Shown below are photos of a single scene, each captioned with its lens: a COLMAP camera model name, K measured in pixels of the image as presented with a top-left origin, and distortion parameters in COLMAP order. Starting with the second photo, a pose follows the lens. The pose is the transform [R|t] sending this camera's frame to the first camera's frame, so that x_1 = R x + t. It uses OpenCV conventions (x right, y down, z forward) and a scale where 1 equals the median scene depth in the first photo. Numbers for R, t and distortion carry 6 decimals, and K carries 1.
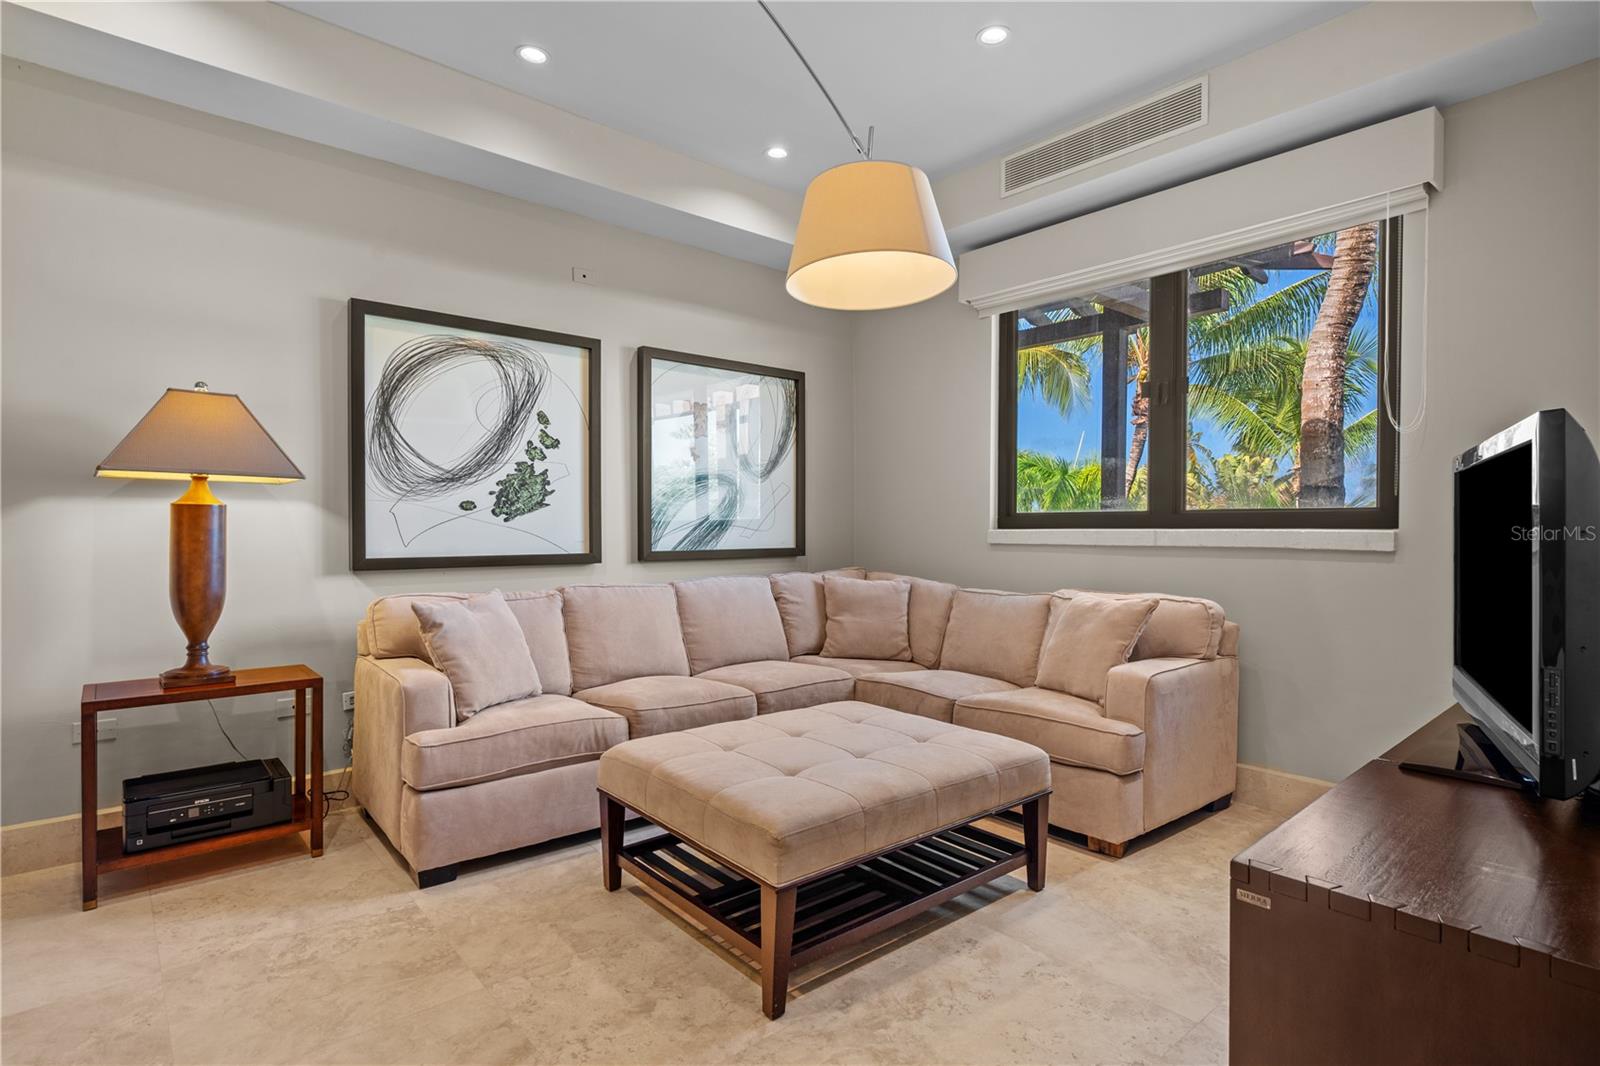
lens RADIAL K [[811.2, 0, 802.0], [0, 811.2, 533.4], [0, 0, 1]] dist [0.002509, 0.000447]
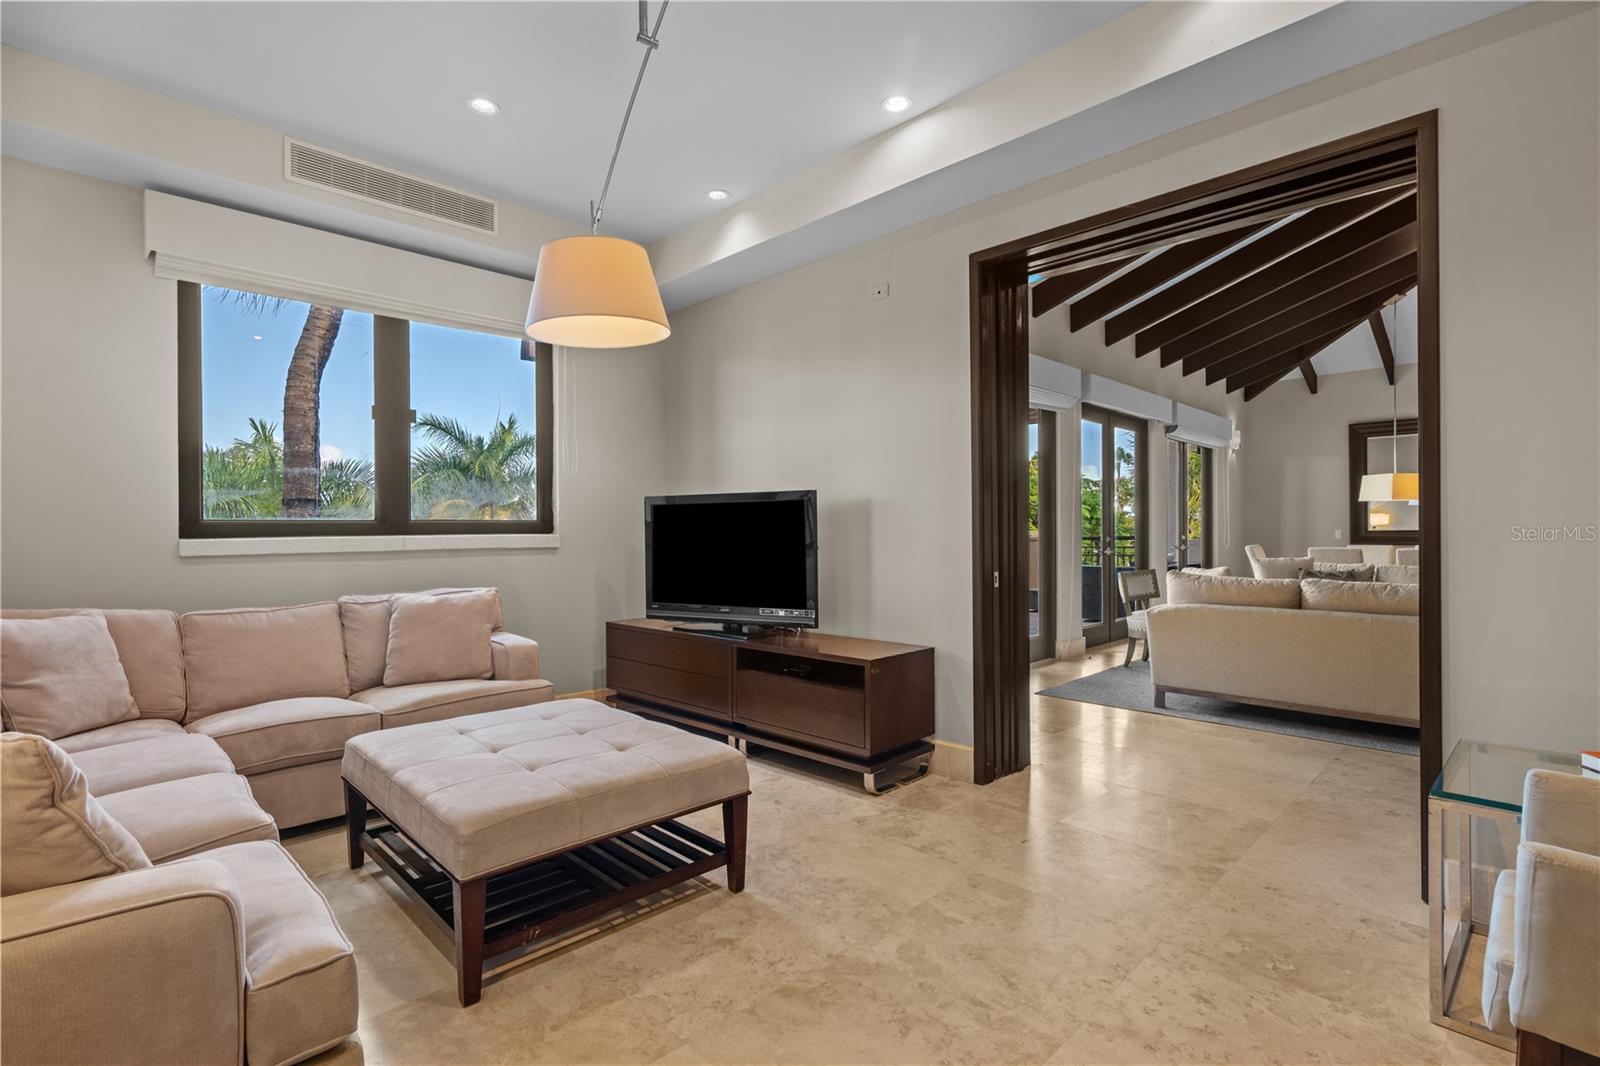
lens RADIAL K [[749.6, 0, 795.7], [0, 749.6, 534.5], [0, 0, 1]] dist [0.002041, 0.000627]
pose [[-0.068273, -0.008812, 0.997628, -0.673466], [0.014412, 0.999848, 0.009818, -0.009806], [-0.997563, 0.015048, -0.068136, 0.505821]]
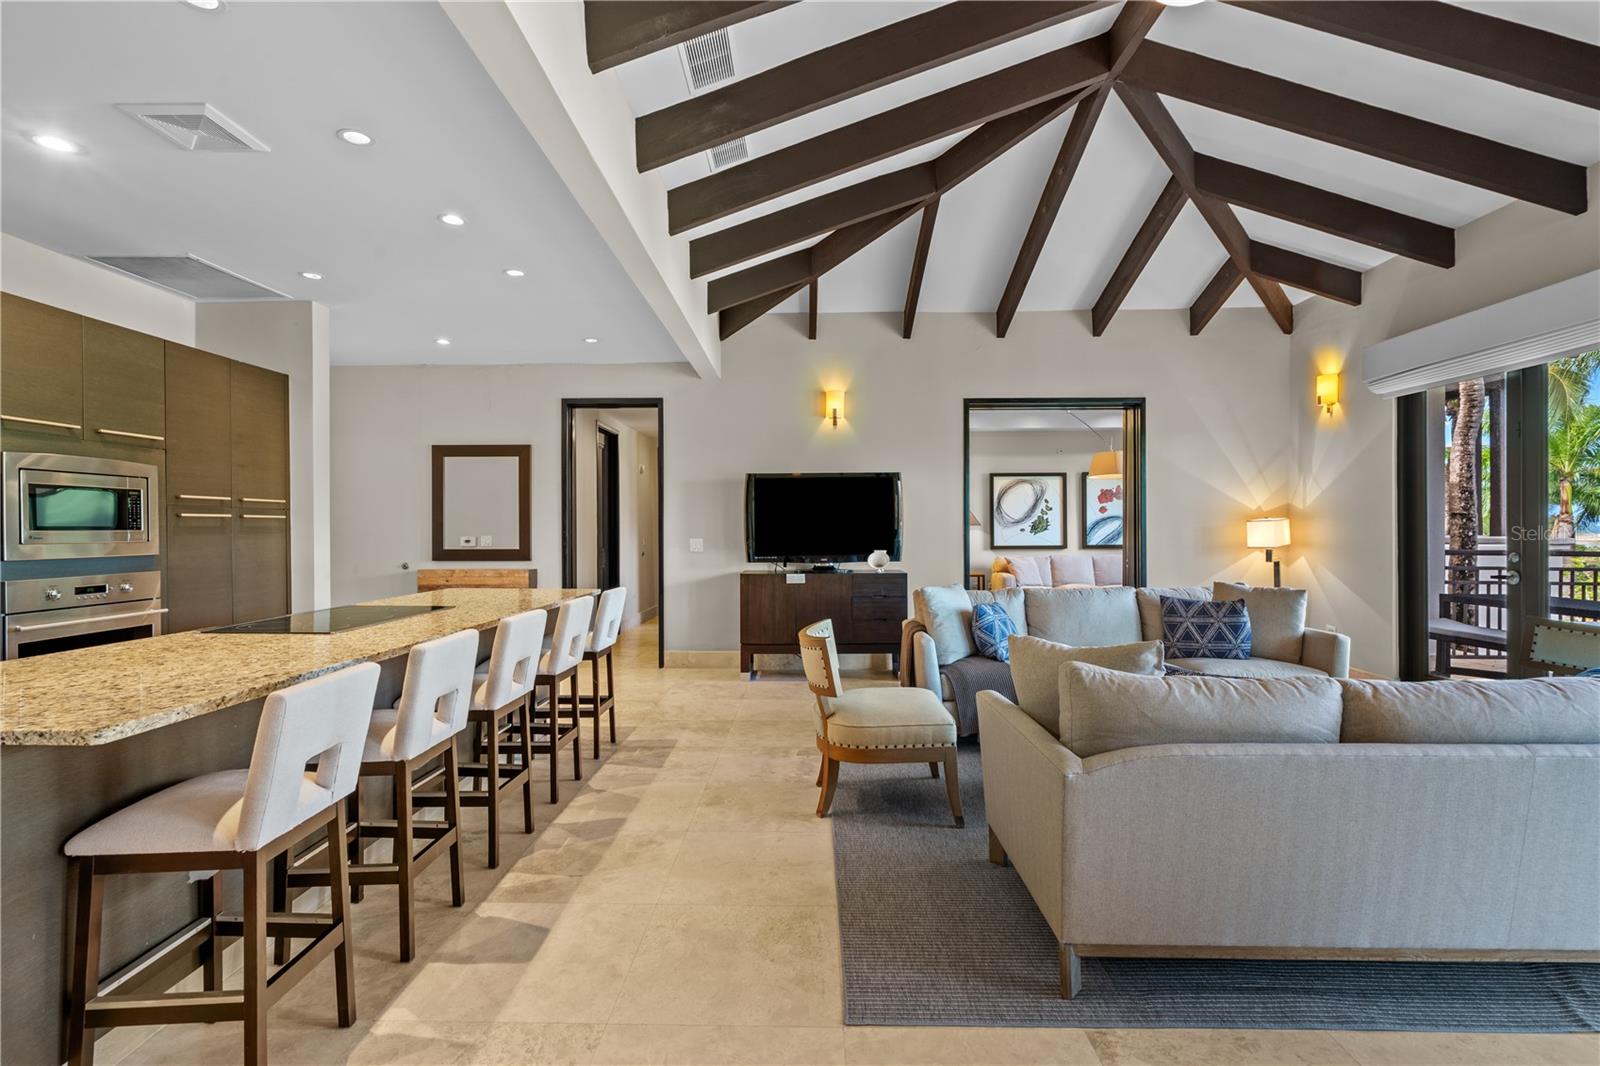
lens RADIAL K [[748.9, 0, 792.8], [0, 748.9, 529.7], [0, 0, 1]] dist [0.000910, 0.000520]
pose [[0.738210, -0.006279, -0.674542, 0.896558], [0.000048, 0.999957, -0.009256, -0.007646], [0.674572, 0.006800, 0.738178, -1.764911]]
